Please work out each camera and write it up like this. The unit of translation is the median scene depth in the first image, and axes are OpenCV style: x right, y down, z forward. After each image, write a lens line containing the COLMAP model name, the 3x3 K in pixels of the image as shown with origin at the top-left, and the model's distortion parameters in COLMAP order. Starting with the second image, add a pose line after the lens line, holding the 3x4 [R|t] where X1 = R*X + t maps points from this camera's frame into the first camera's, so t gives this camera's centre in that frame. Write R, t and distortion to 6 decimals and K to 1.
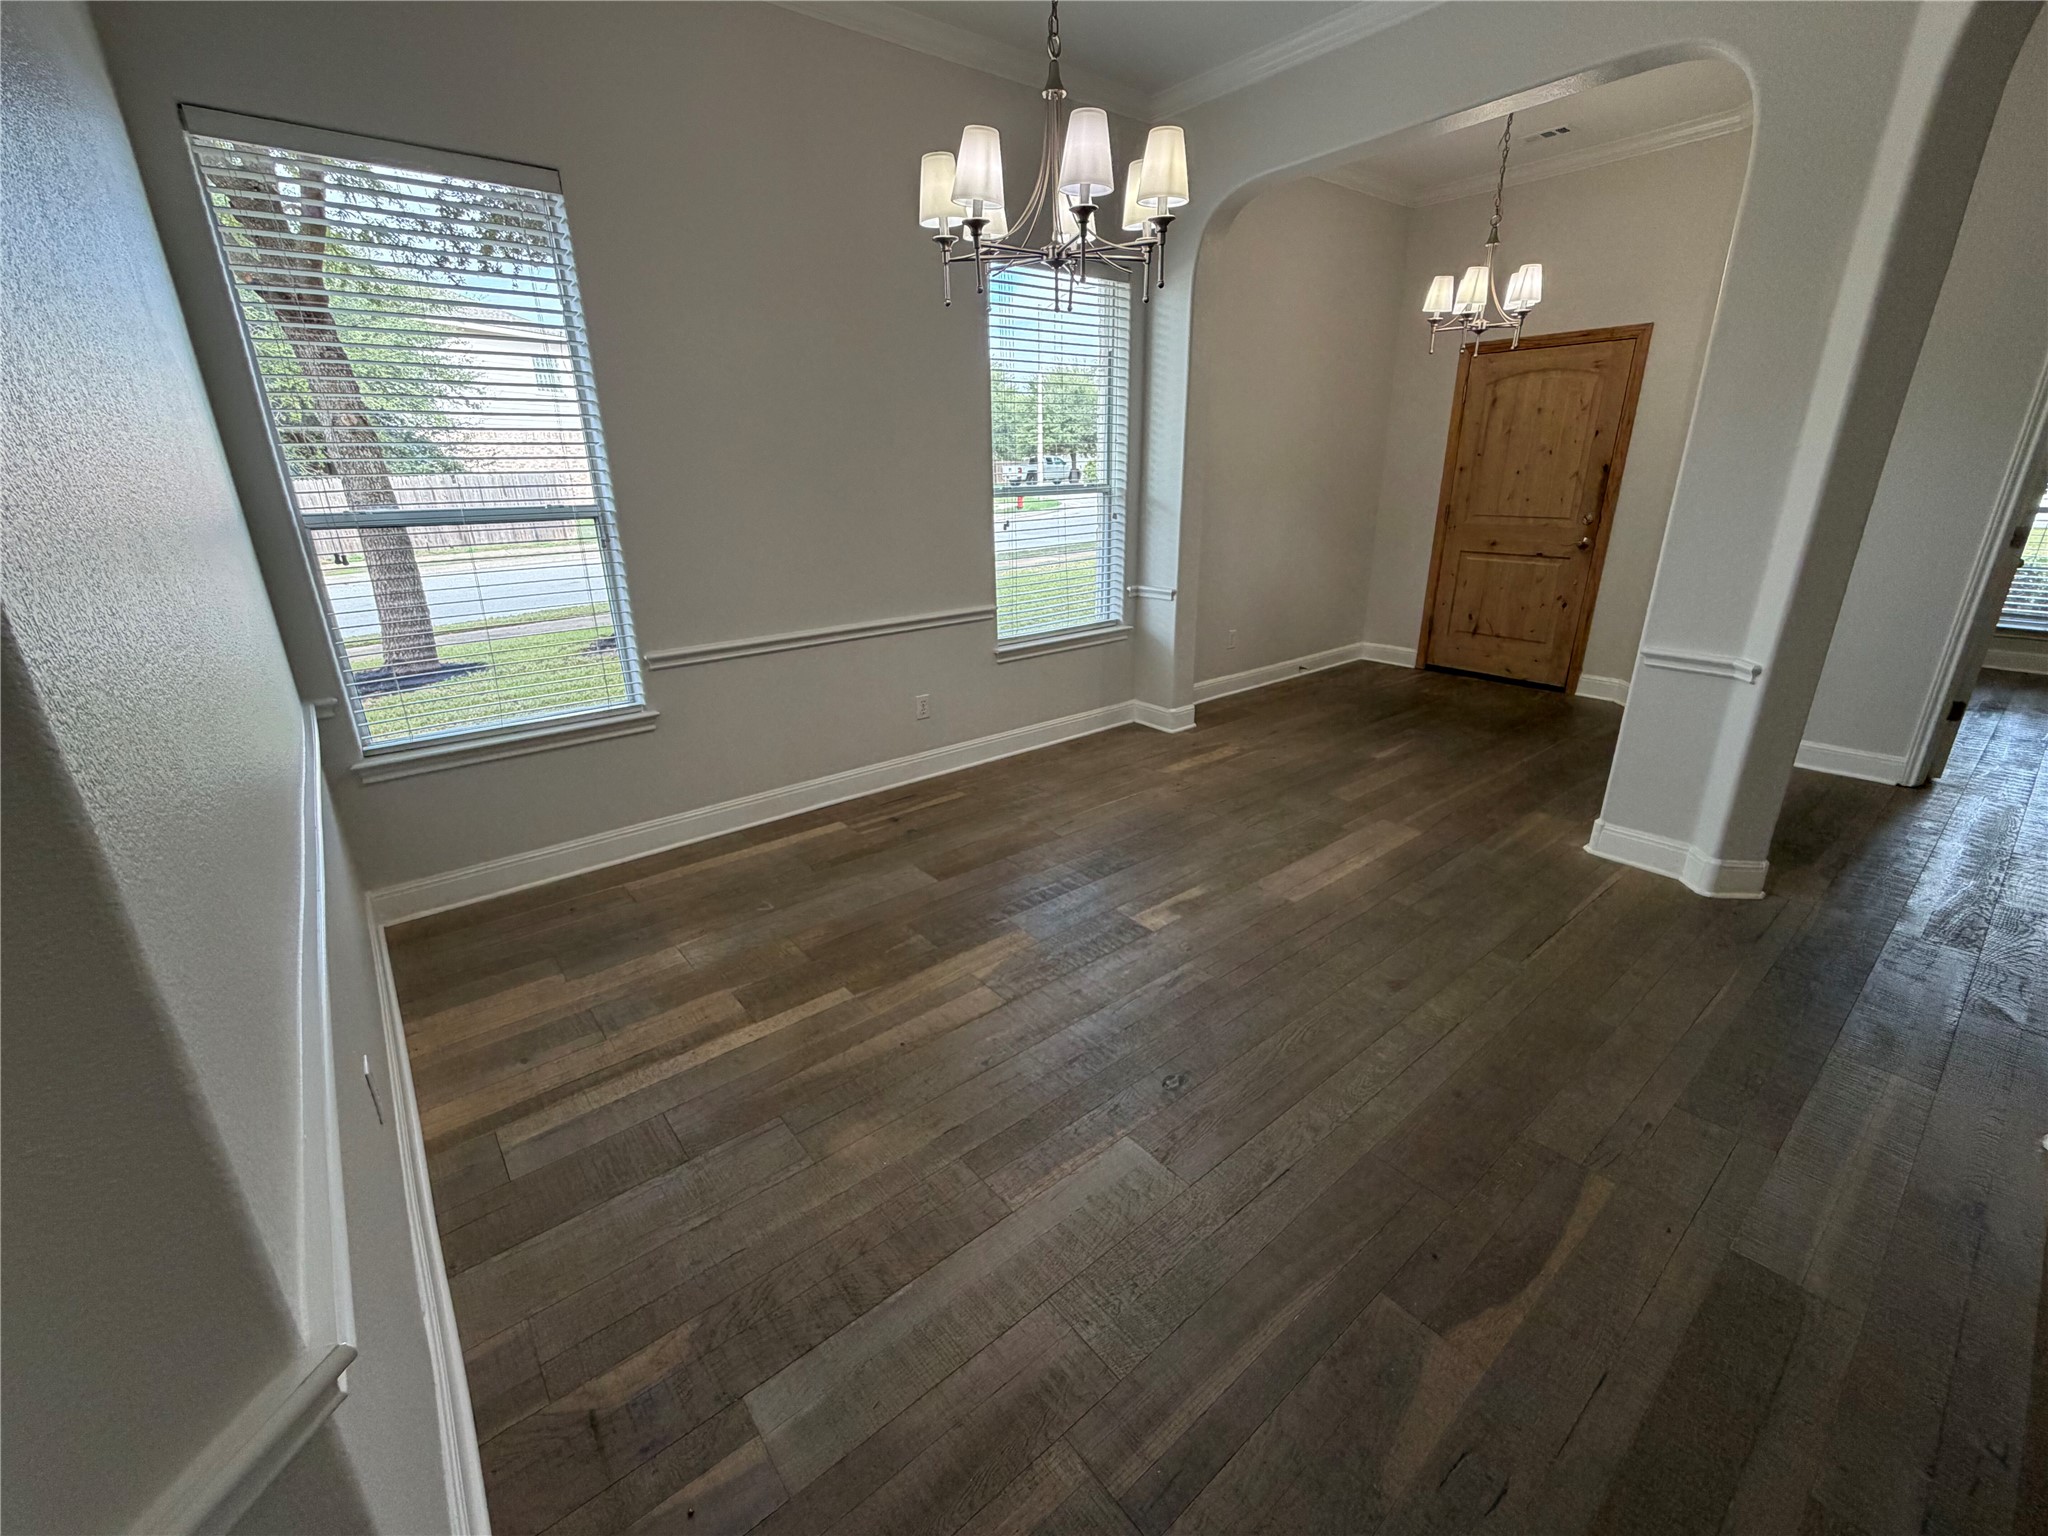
lens RADIAL K [[846.2, 0, 1030.5], [0, 846.2, 768.3], [0, 0, 1]] dist [-0.001176, 0.000759]
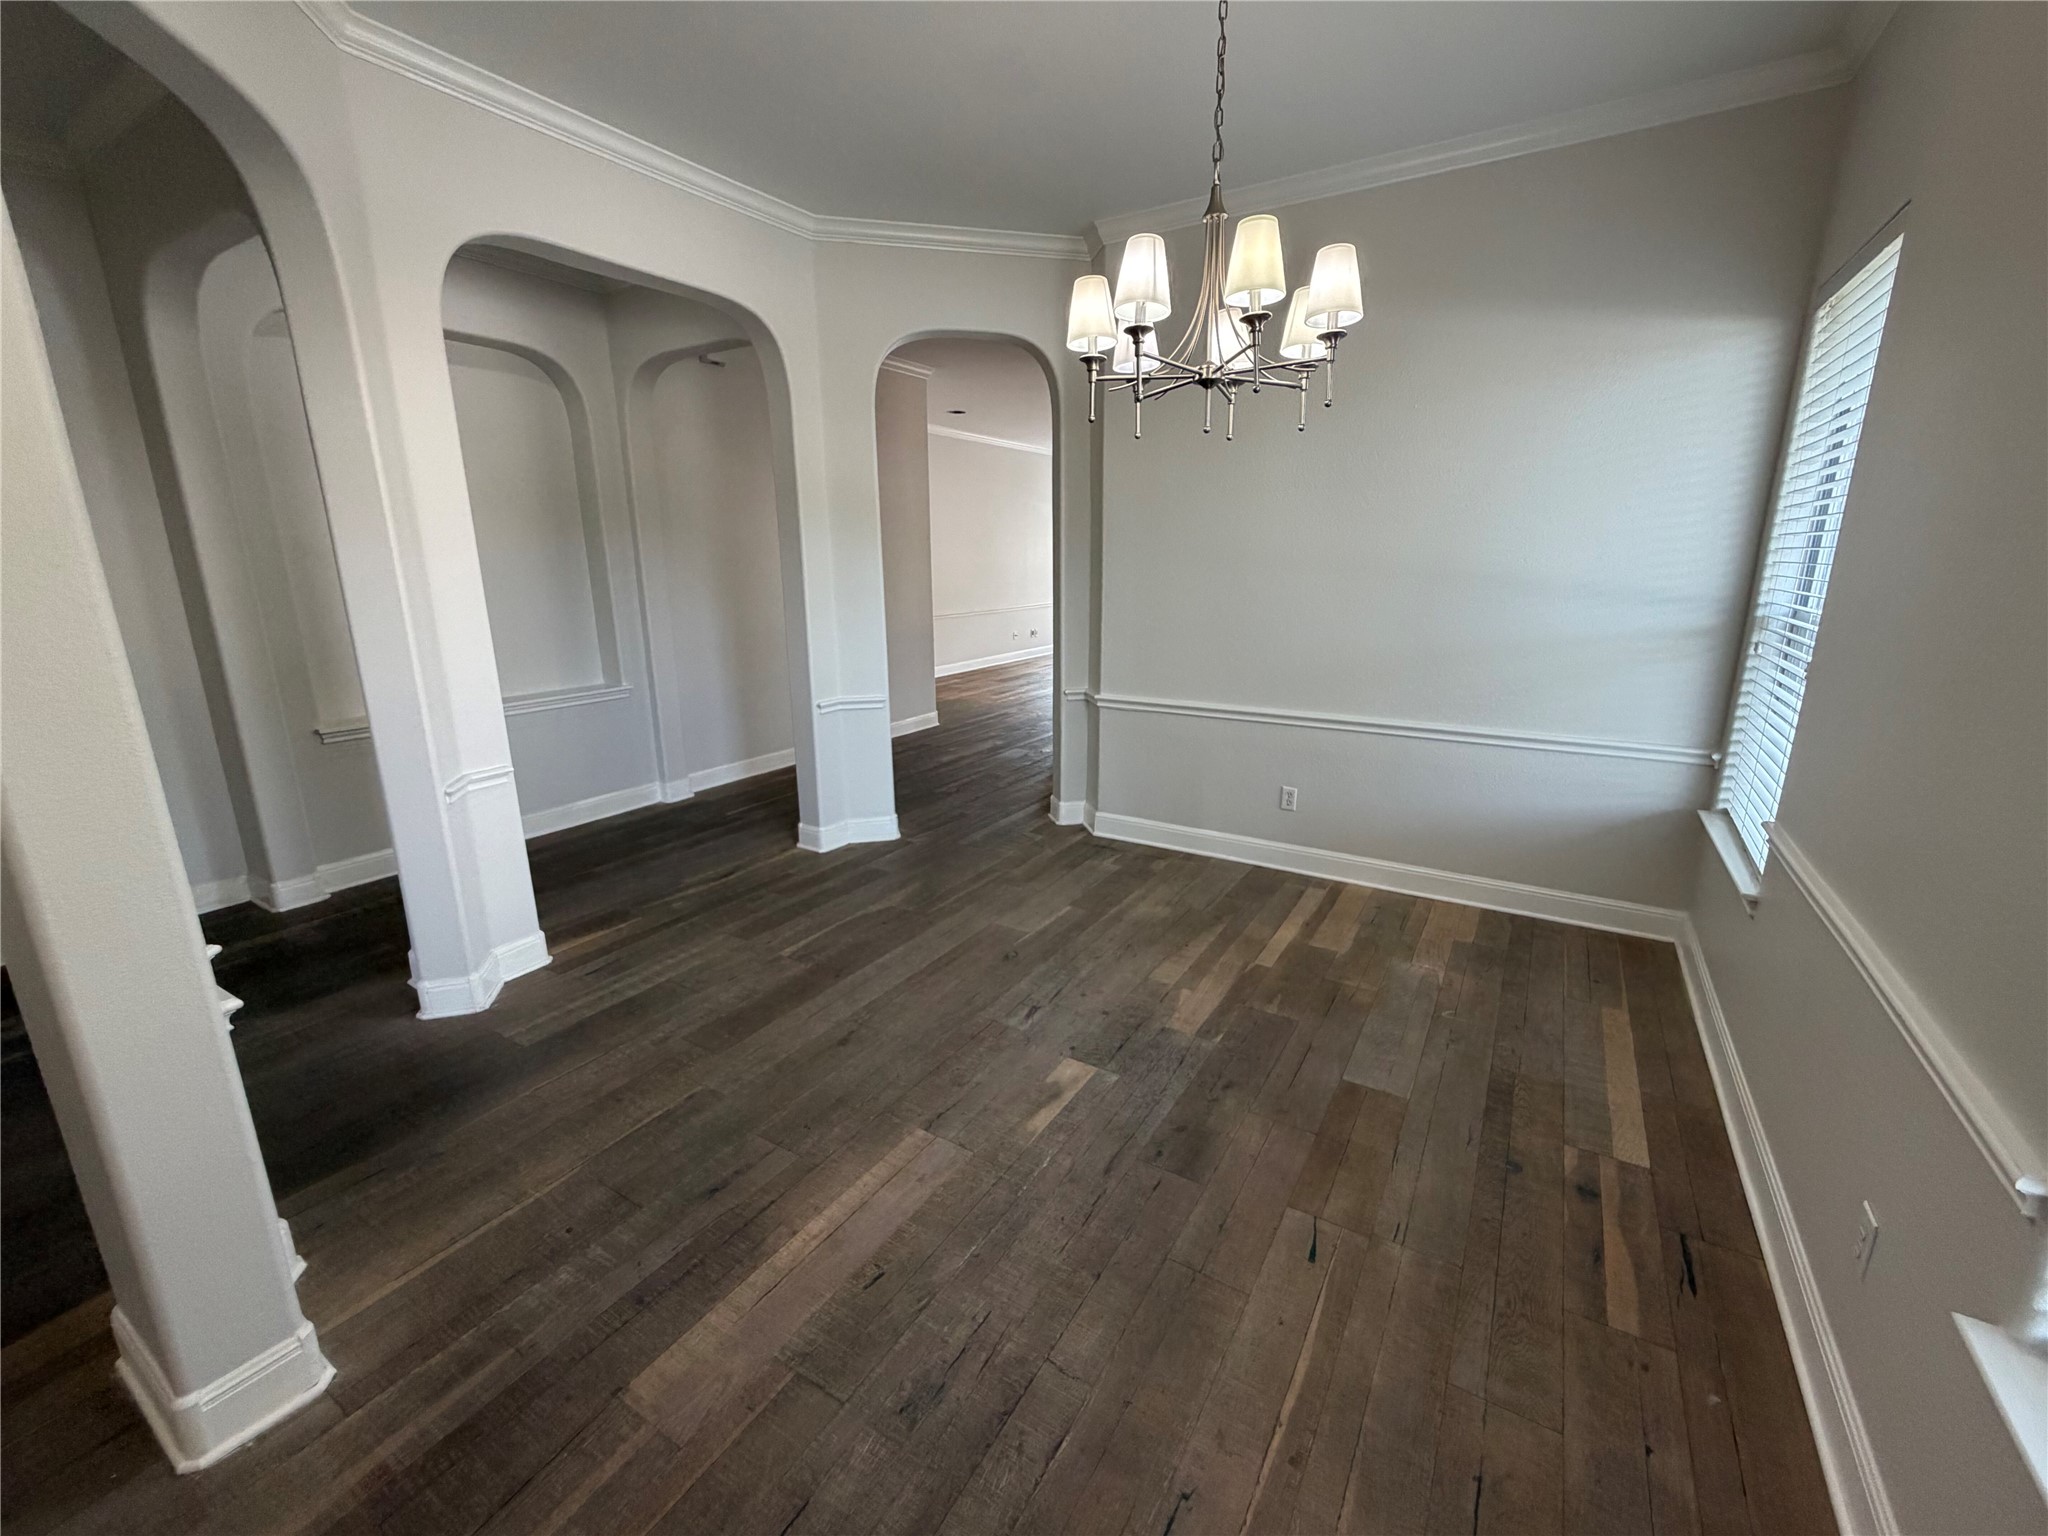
lens RADIAL K [[846.2, 0, 1021.3], [0, 846.2, 764.0], [0, 0, 1]] dist [-0.001176, 0.000759]
pose [[-0.947448, 0.099908, -0.303909, 0.443653], [-0.085480, 0.836382, 0.541441, -0.589160], [0.308278, 0.538965, -0.783888, 1.520531]]
